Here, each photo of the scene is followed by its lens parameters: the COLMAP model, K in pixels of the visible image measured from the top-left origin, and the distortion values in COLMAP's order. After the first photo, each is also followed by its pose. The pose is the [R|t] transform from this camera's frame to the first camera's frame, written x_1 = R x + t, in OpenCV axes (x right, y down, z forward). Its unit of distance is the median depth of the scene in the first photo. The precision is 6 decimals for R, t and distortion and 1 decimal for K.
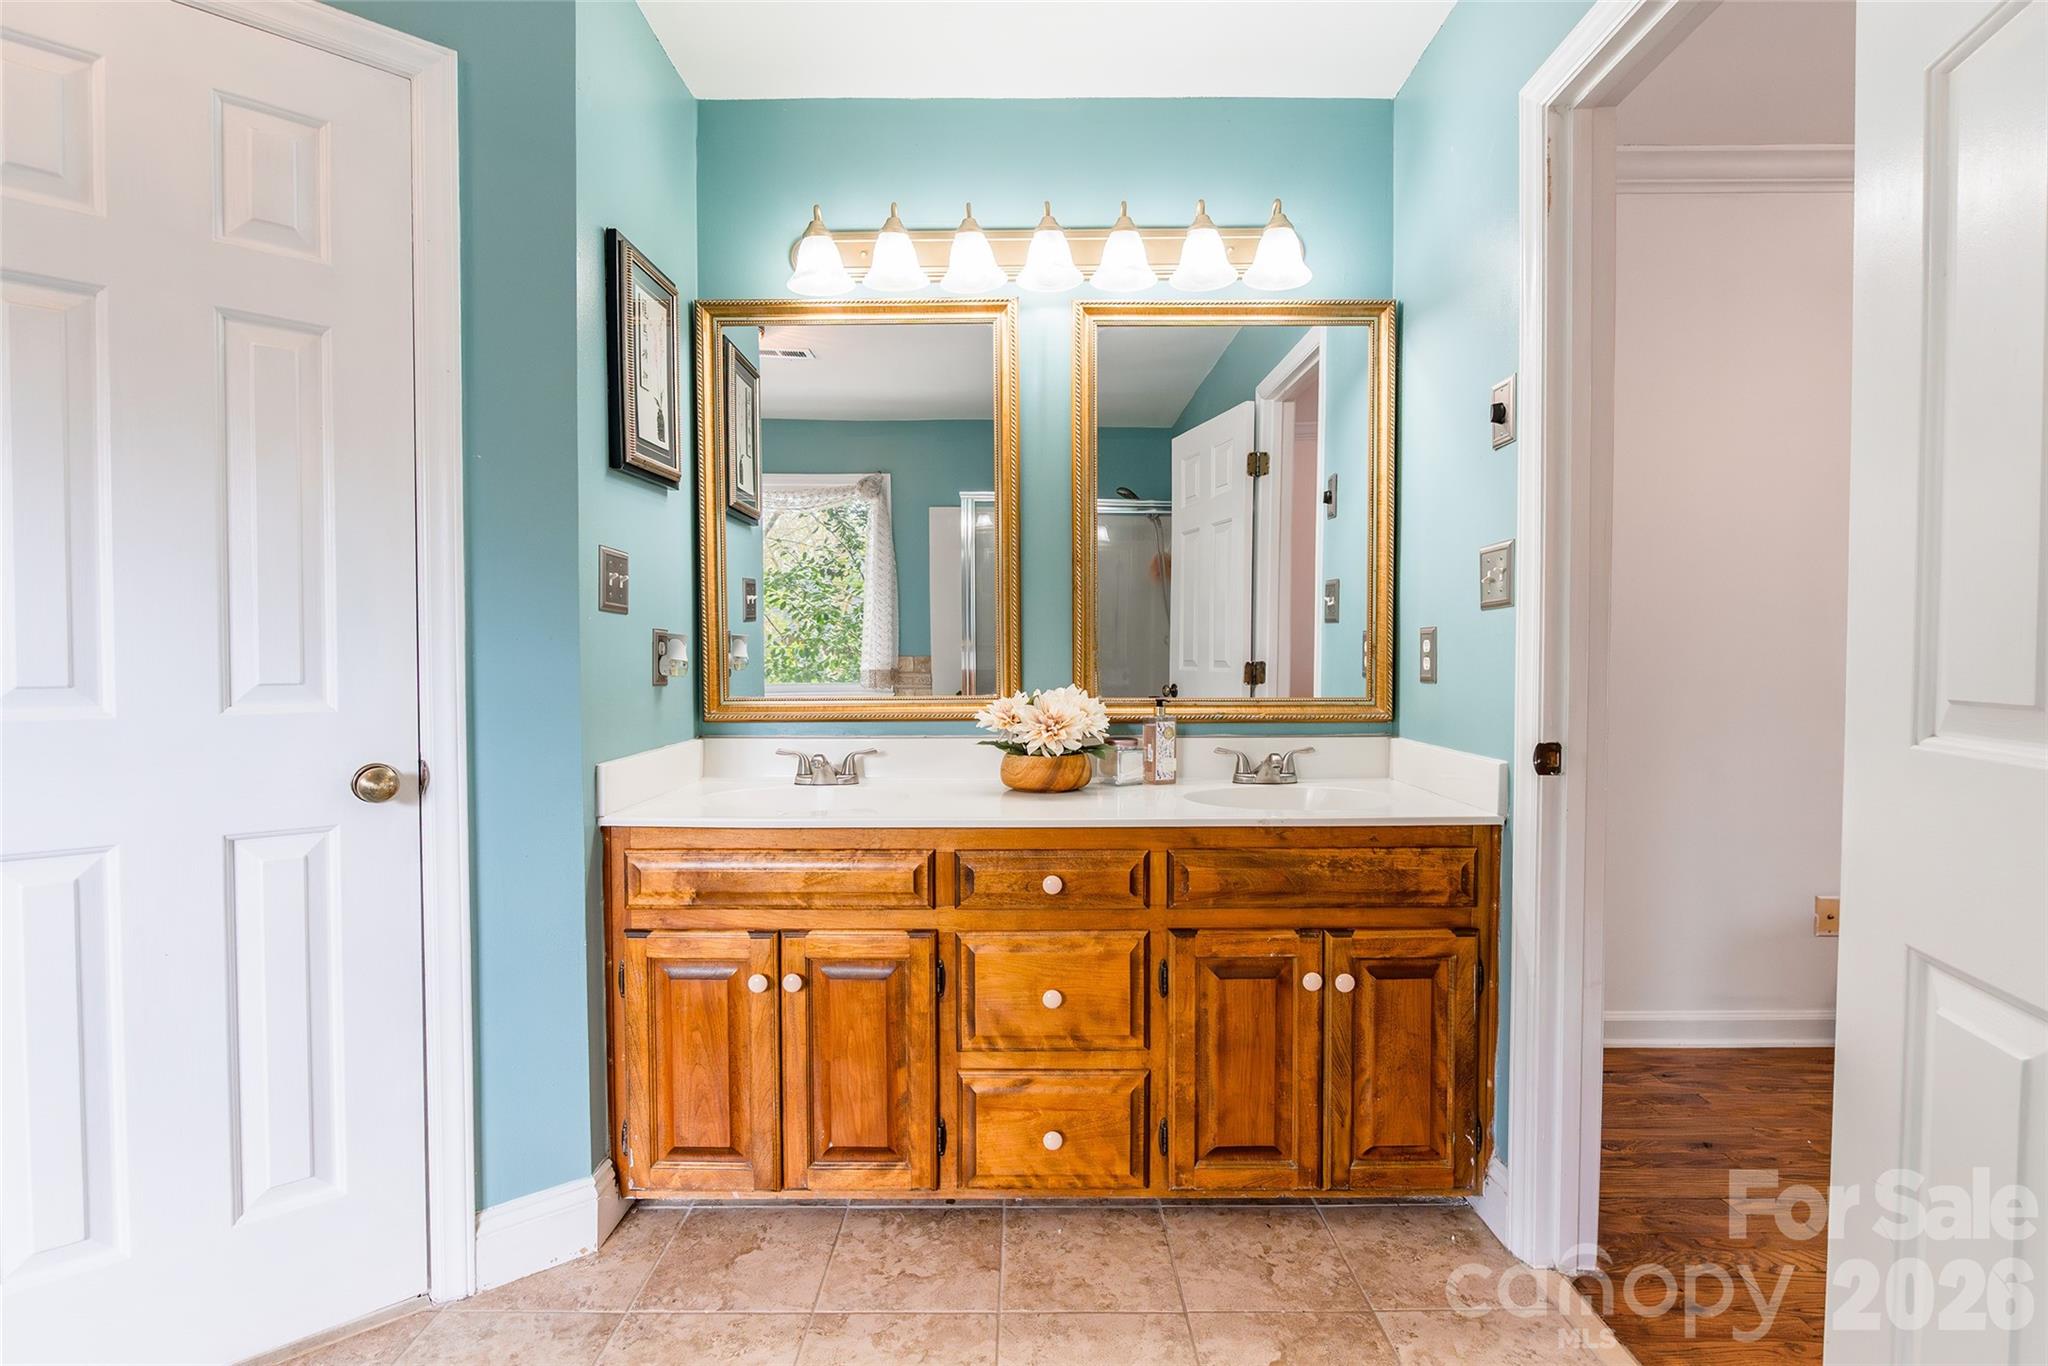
lens RADIAL K [[966.8, 0, 1027.9], [0, 966.8, 675.8], [0, 0, 1]] dist [-0.013699, 0.003651]
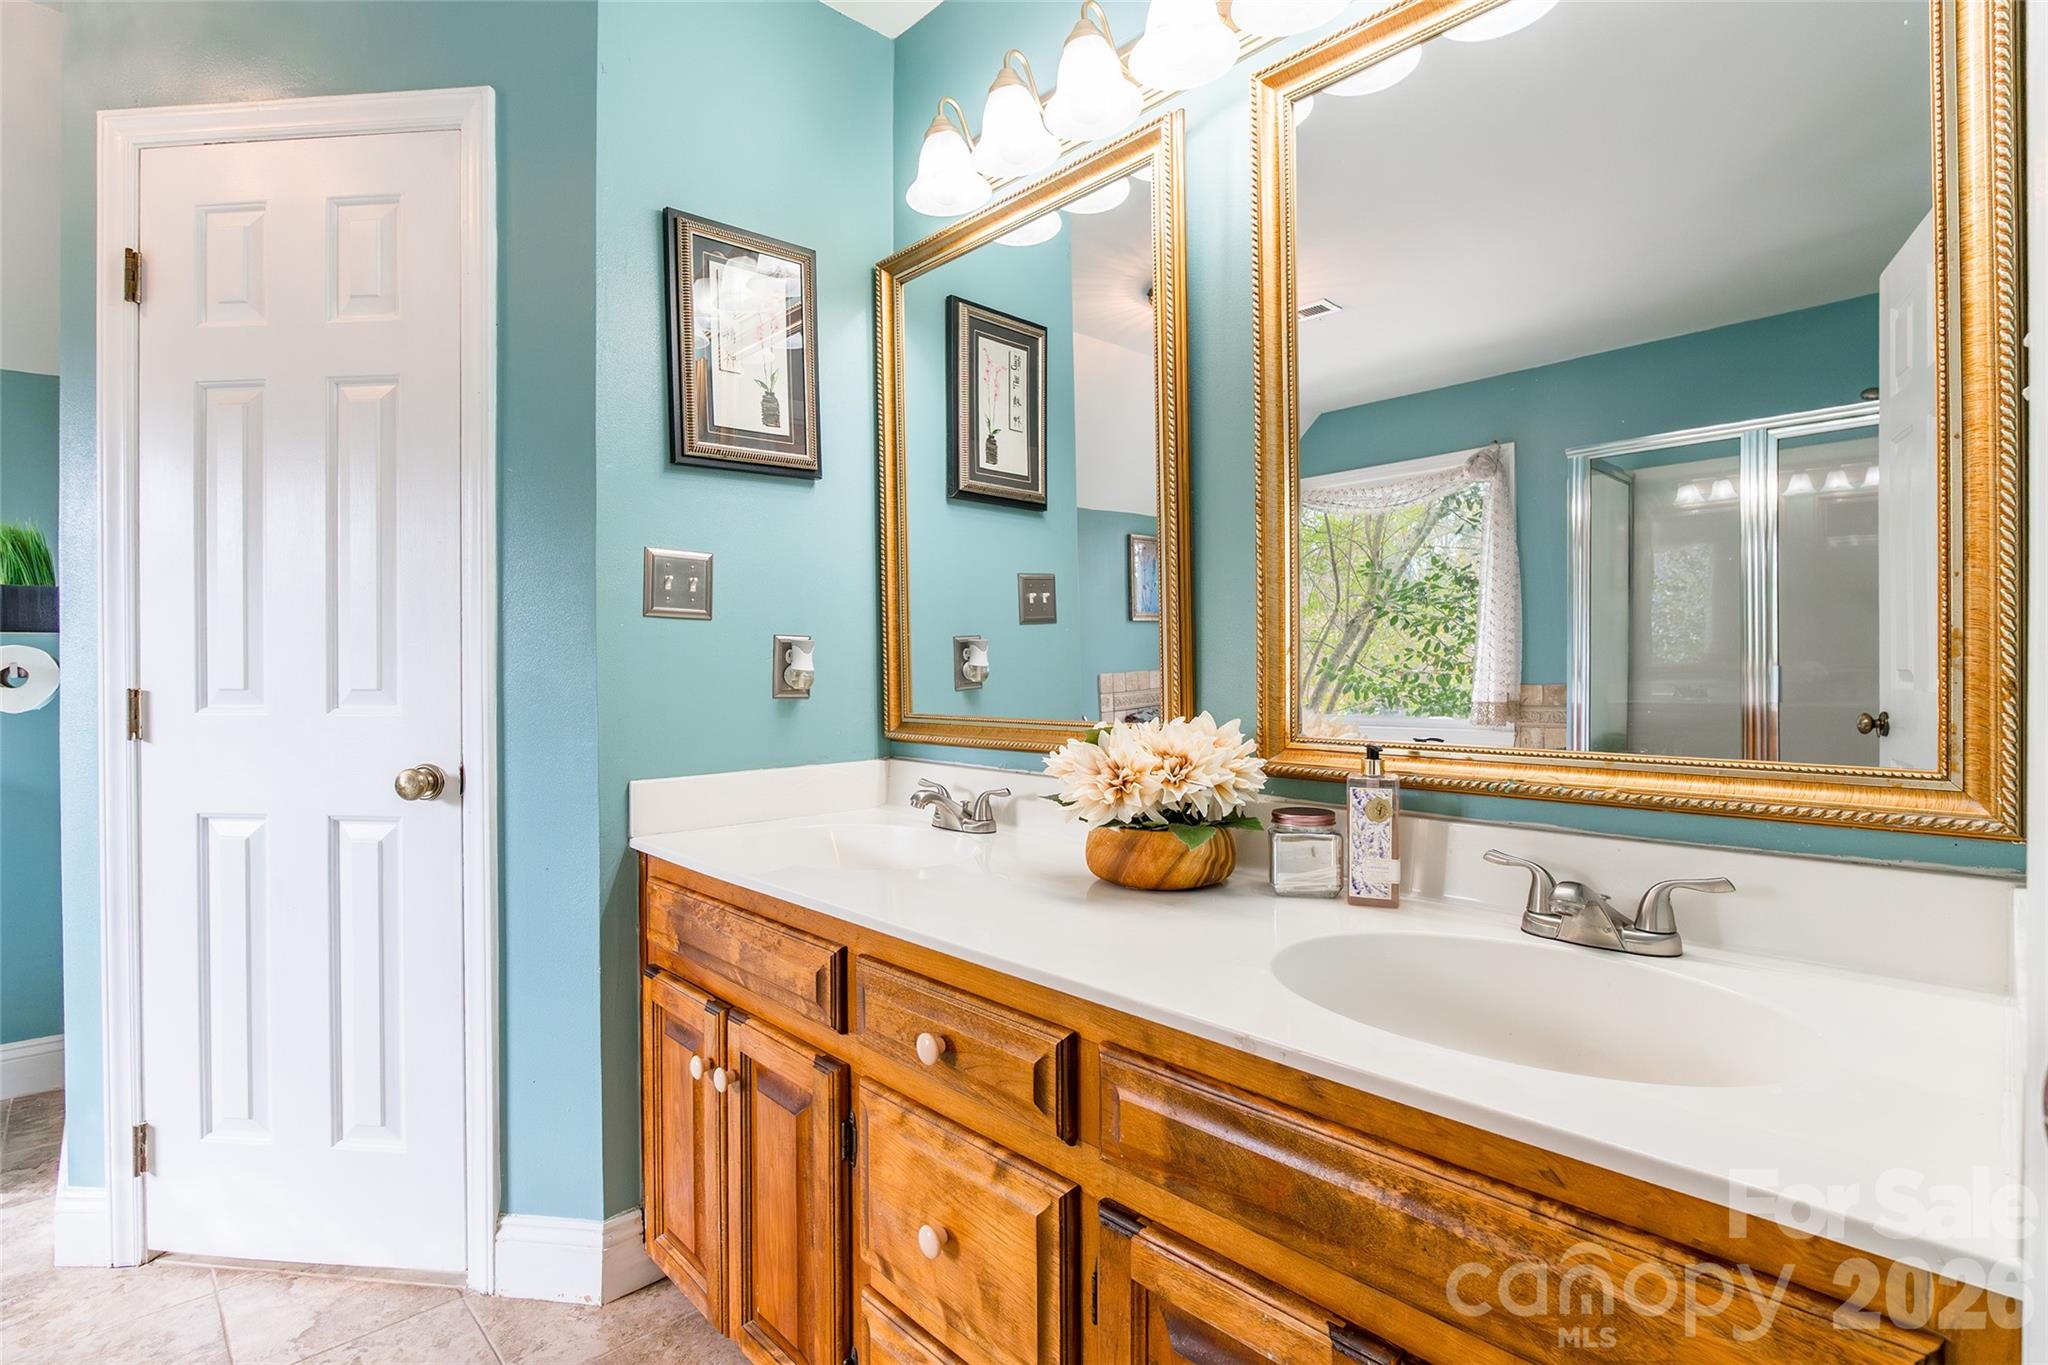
lens RADIAL K [[966.8, 0, 1035.8], [0, 966.8, 665.6], [0, 0, 1]] dist [-0.013699, 0.003651]
pose [[0.690793, -0.002327, -0.723049, 0.485884], [-0.012952, 0.999795, -0.015592, -0.010384], [0.722936, 0.020136, 0.690621, 0.615964]]
